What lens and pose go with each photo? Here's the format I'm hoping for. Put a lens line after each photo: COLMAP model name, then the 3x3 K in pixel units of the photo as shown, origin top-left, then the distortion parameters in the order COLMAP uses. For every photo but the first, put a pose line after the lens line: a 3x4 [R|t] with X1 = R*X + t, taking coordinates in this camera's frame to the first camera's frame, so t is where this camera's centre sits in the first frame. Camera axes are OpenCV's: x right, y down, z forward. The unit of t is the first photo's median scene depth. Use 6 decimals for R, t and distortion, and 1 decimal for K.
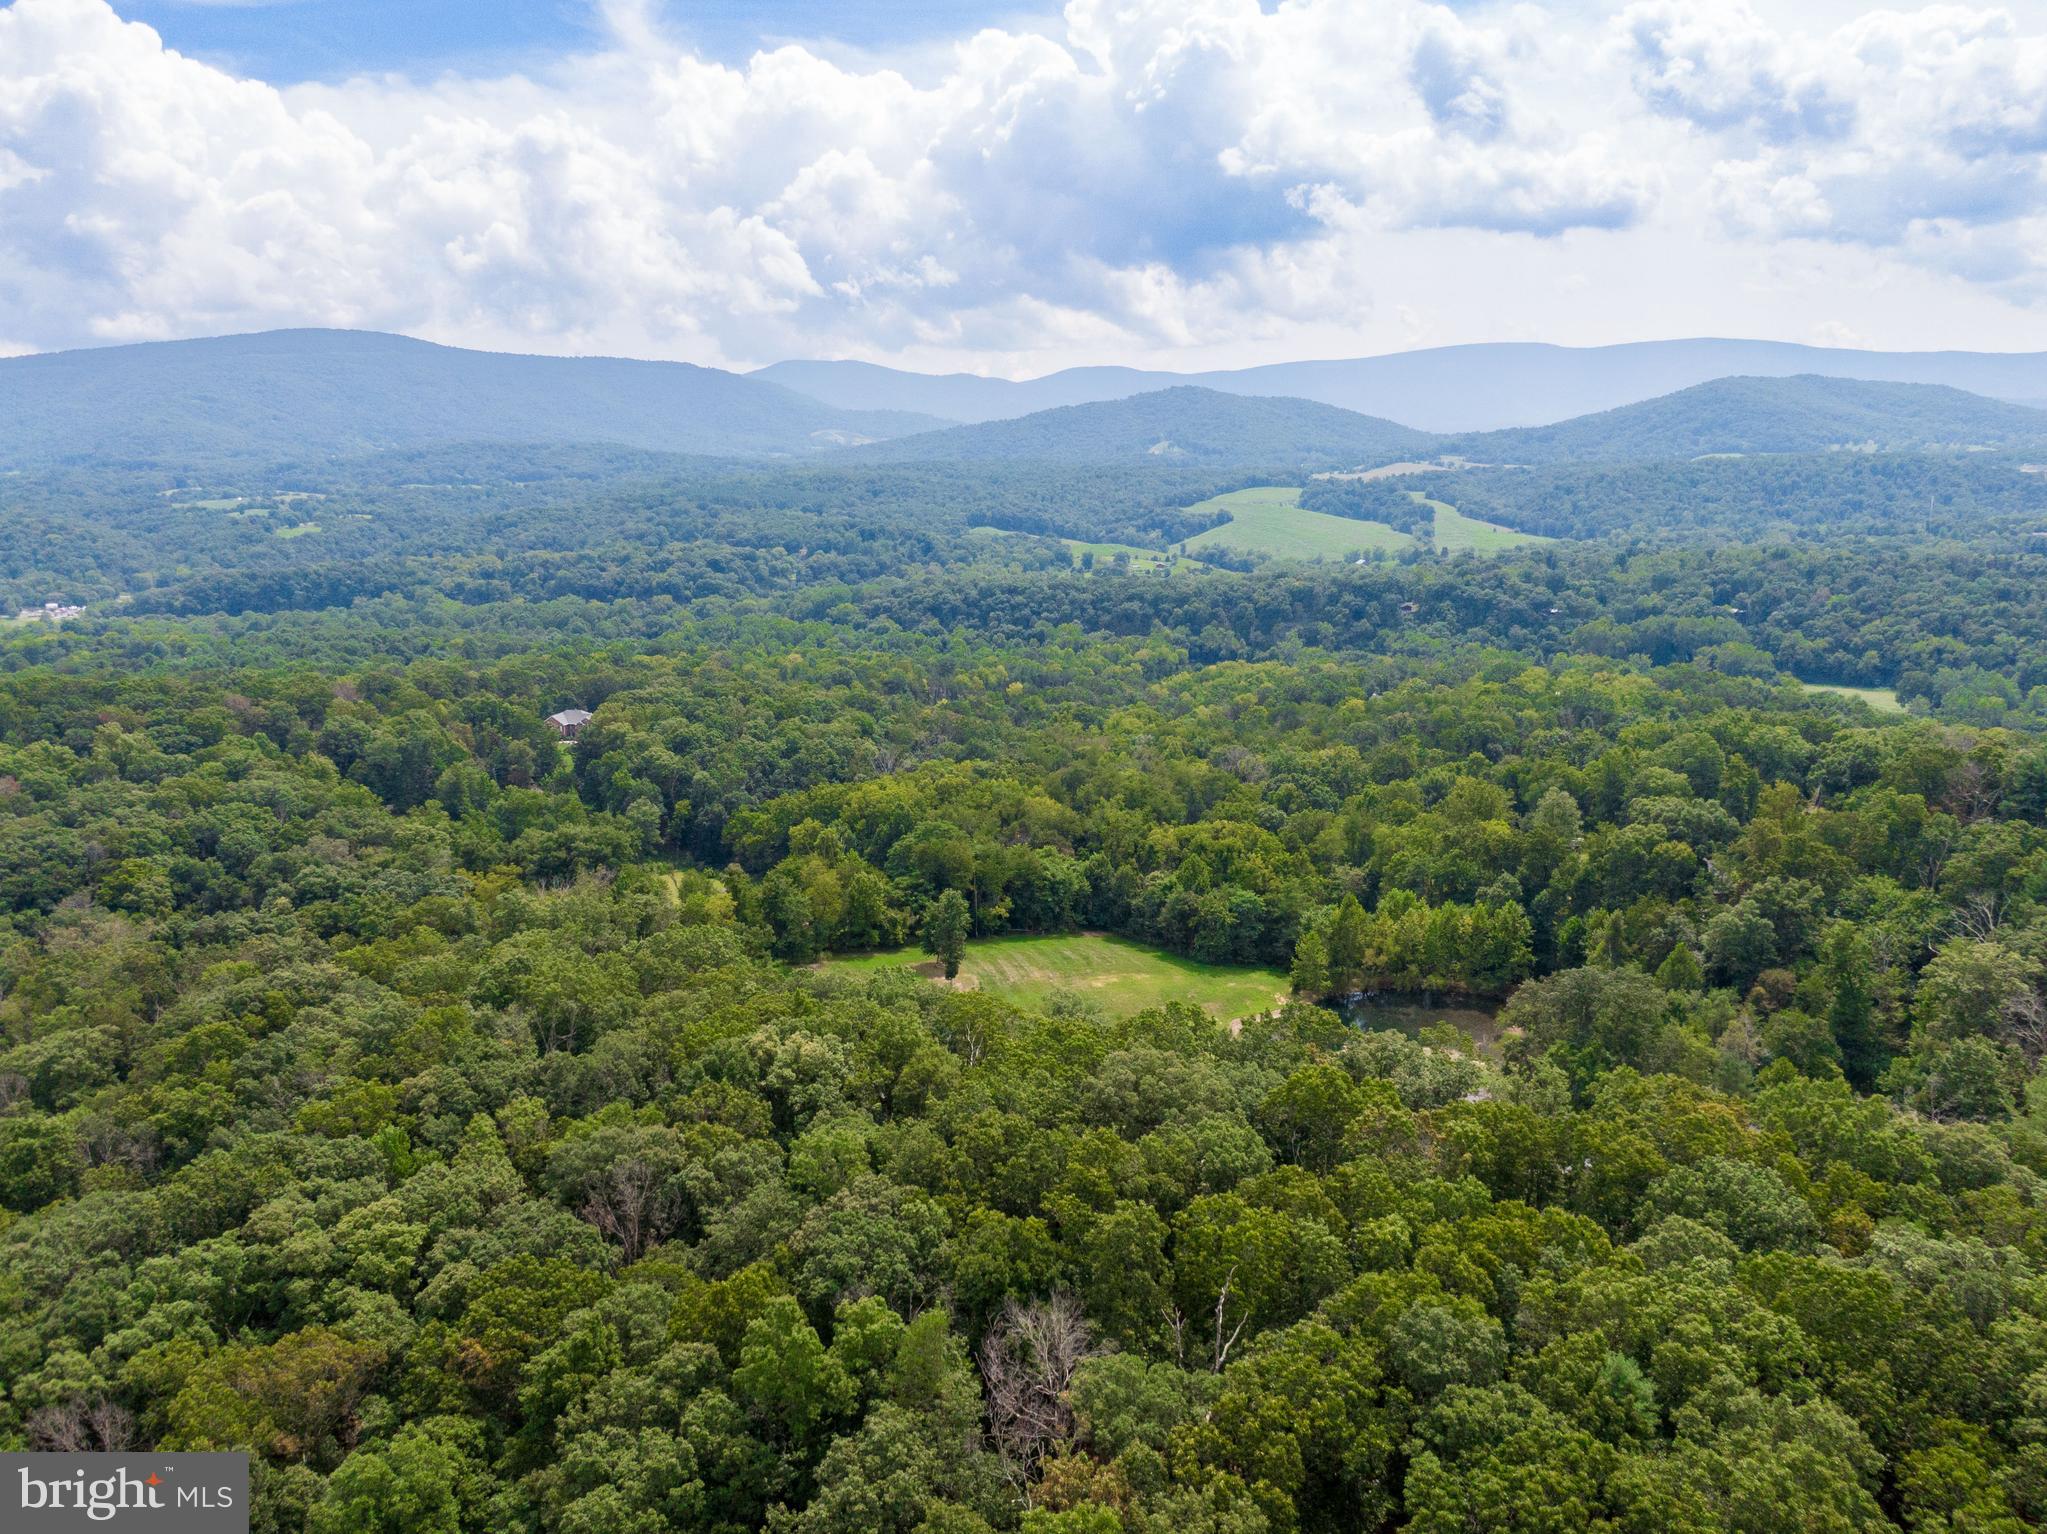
lens RADIAL K [[1455.7, 0, 1031.5], [0, 1455.7, 758.4], [0, 0, 1]] dist [0.056507, -0.091959]
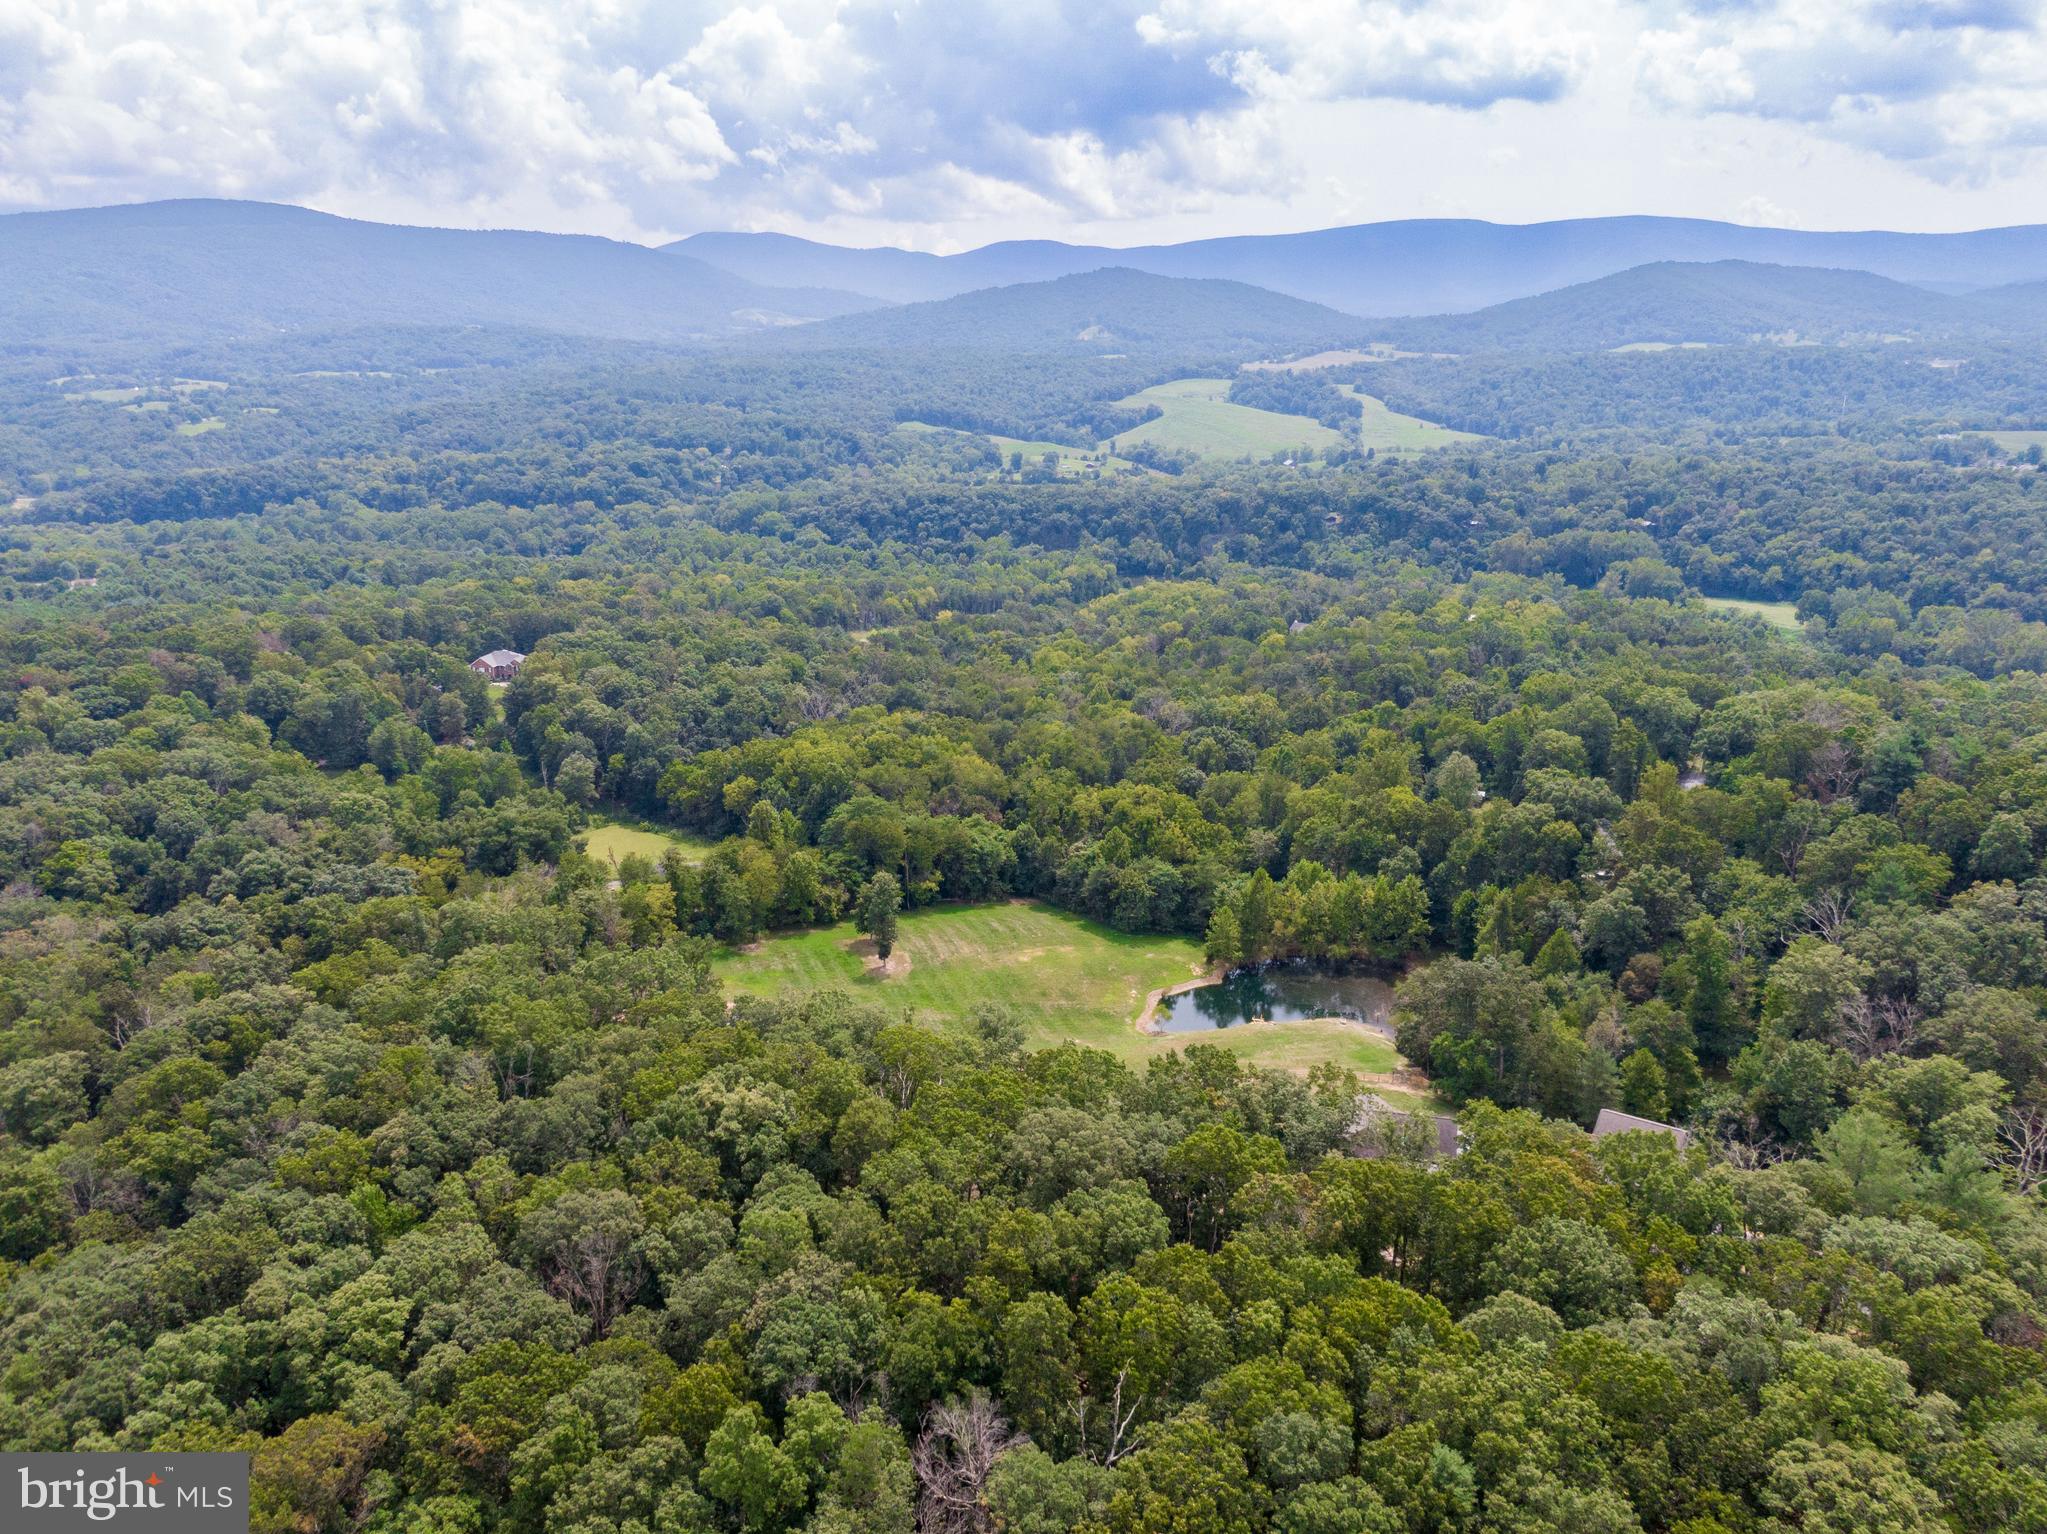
lens RADIAL K [[1455.7, 0, 1031.5], [0, 1455.7, 758.4], [0, 0, 1]] dist [0.056507, -0.091959]
pose [[0.998885, -0.009427, 0.046260, 0.002150], [0.005664, 0.996712, 0.080826, -0.044698], [-0.046870, -0.080473, 0.995654, -0.023735]]
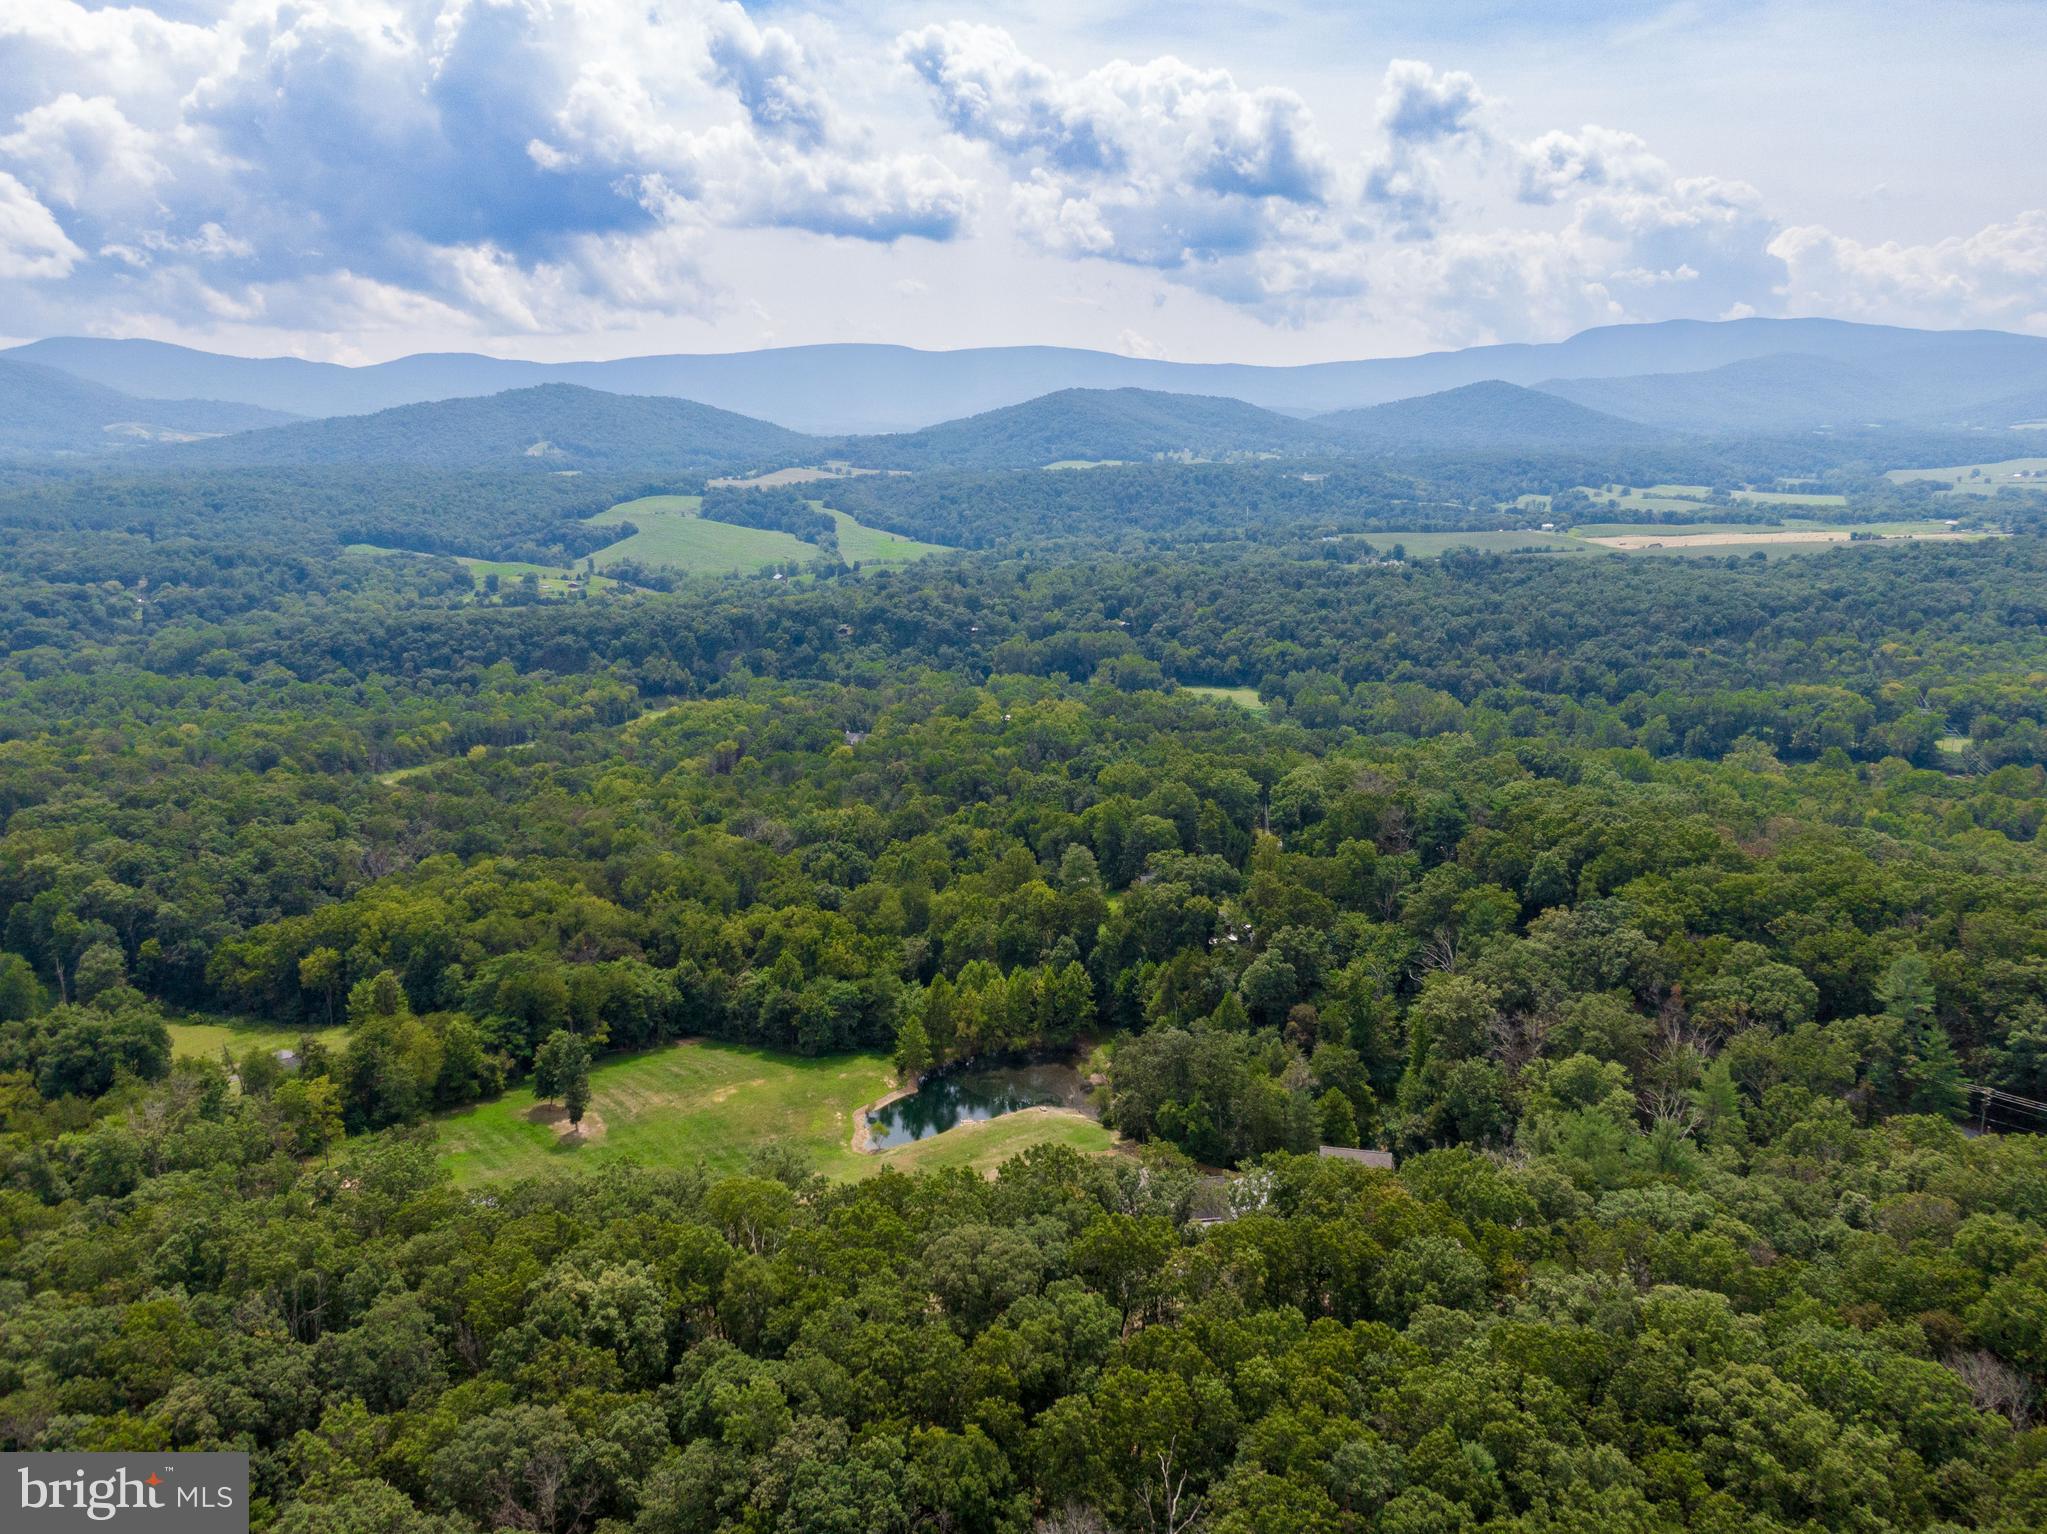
lens RADIAL K [[1455.4, 0, 1032.9], [0, 1455.4, 758.5], [0, 0, 1]] dist [0.055394, -0.104270]
pose [[0.914448, -0.080439, 0.396630, -0.084473], [0.077900, 0.996706, 0.022536, -0.053668], [-0.397136, 0.010289, 0.917702, -0.021316]]
